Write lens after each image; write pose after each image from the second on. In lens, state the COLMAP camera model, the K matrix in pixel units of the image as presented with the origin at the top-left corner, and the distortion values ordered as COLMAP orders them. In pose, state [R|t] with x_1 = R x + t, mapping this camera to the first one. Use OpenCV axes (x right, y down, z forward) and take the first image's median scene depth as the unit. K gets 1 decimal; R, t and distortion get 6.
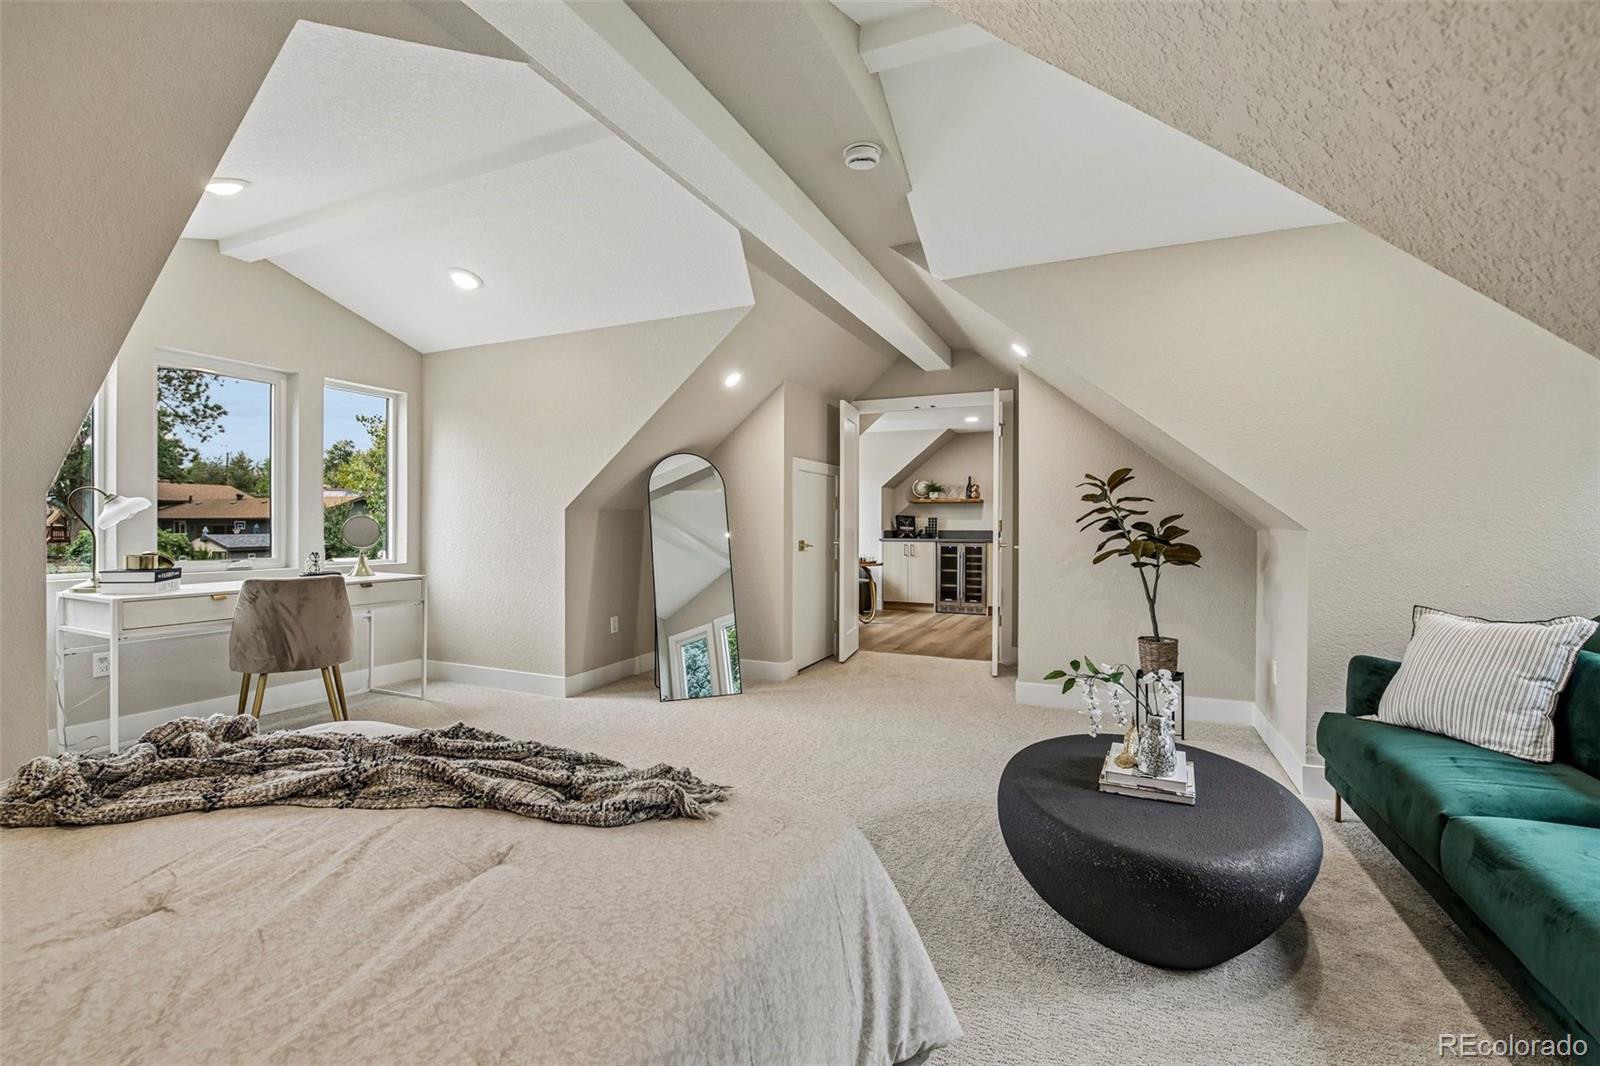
lens RADIAL K [[709.2, 0, 791.5], [0, 709.2, 523.5], [0, 0, 1]] dist [0.013003, -0.000603]
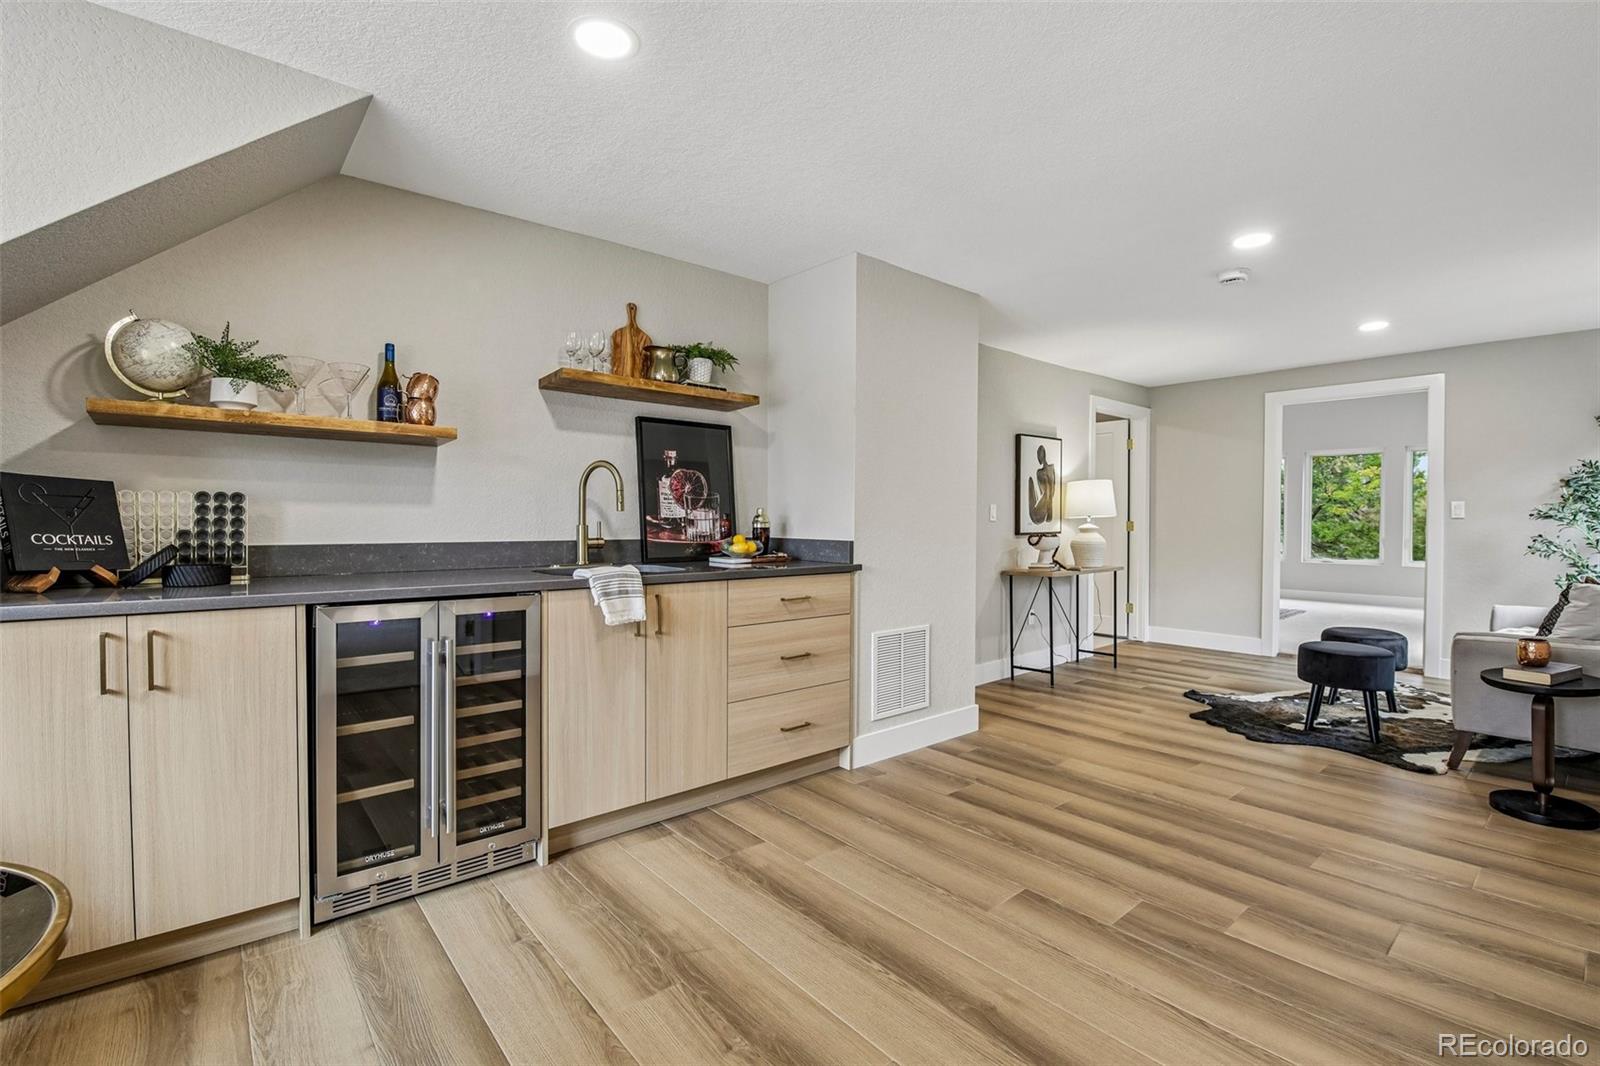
lens RADIAL K [[710.8, 0, 800.0], [0, 710.8, 533.0], [0, 0, 1]] dist [0.001752, -0.008890]
pose [[0.427977, -0.018550, 0.903599, 0.074377], [0.001546, 0.999803, 0.019792, 0.000778], [-0.903788, -0.007073, 0.427921, 0.758474]]
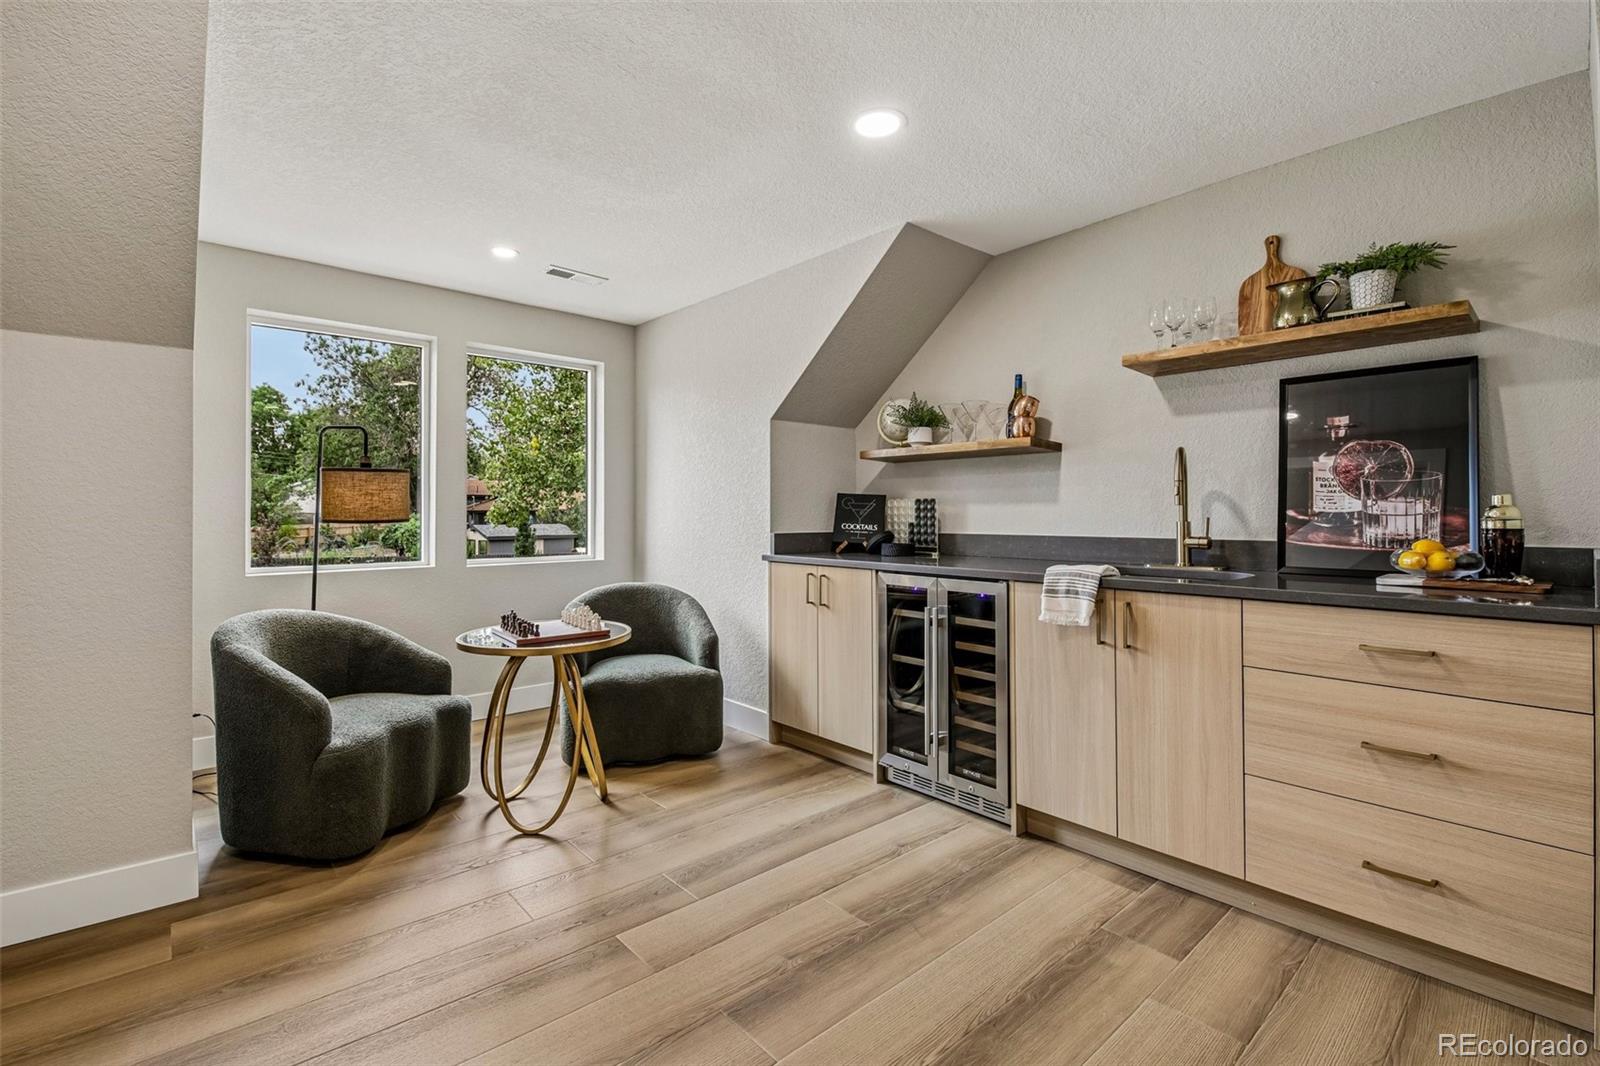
lens RADIAL K [[709.2, 0, 791.5], [0, 709.2, 523.5], [0, 0, 1]] dist [0.013003, -0.000603]
pose [[0.916667, 0.000875, -0.399651, 0.292069], [0.001635, 0.999981, 0.005939, 0.002183], [0.399649, -0.006098, 0.916648, 0.663558]]
